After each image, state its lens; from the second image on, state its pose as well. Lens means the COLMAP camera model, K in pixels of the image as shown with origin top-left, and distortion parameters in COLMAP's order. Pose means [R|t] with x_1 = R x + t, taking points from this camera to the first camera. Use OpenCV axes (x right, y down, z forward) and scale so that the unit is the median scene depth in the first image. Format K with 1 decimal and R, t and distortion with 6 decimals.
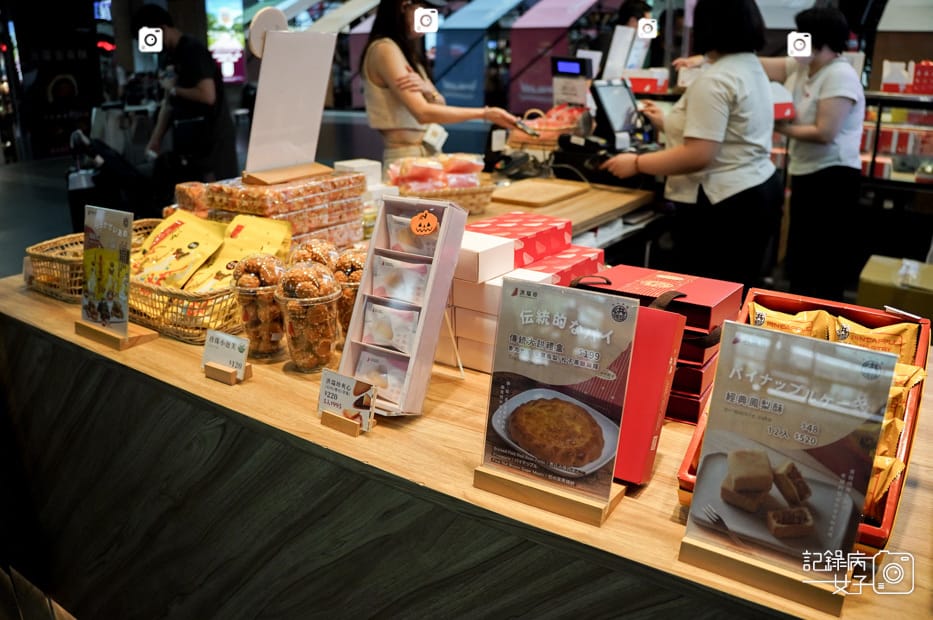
lens RADIAL K [[747.0, 0, 466.5], [0, 747.0, 310.0], [0, 0, 1]] dist [-0.177746, 0.087477]
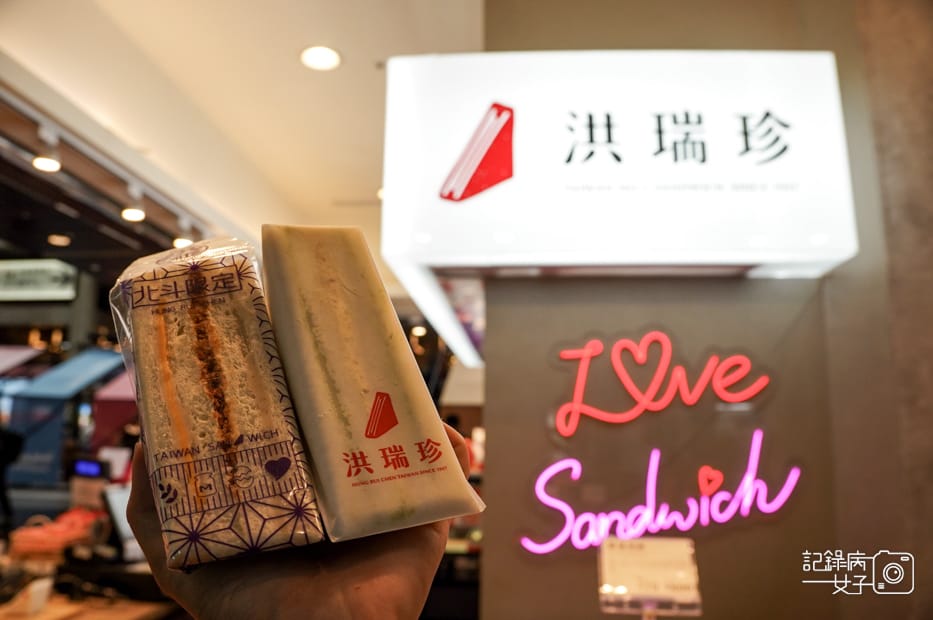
lens RADIAL K [[747.0, 0, 466.5], [0, 747.0, 310.0], [0, 0, 1]] dist [-0.177746, 0.087477]
pose [[0.869728, 0.086347, 0.485919, 0.129865], [0.153017, 0.888880, -0.431831, -0.050324], [-0.469211, 0.449930, 0.759871, -0.043789]]
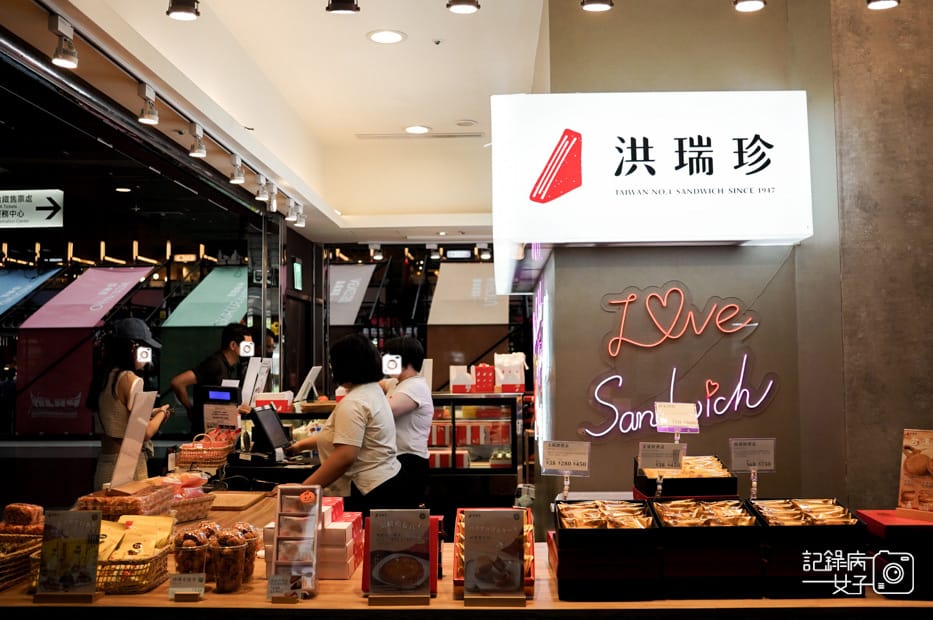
lens RADIAL K [[929.0, 0, 466.5], [0, 929.0, 310.0], [0, 0, 1]] dist [-0.070737, 0.008246]
pose [[0.850338, 0.016843, 0.525968, -0.394751], [0.180544, 0.929486, -0.321652, 0.116079], [-0.494297, 0.368473, 0.787336, -0.538782]]
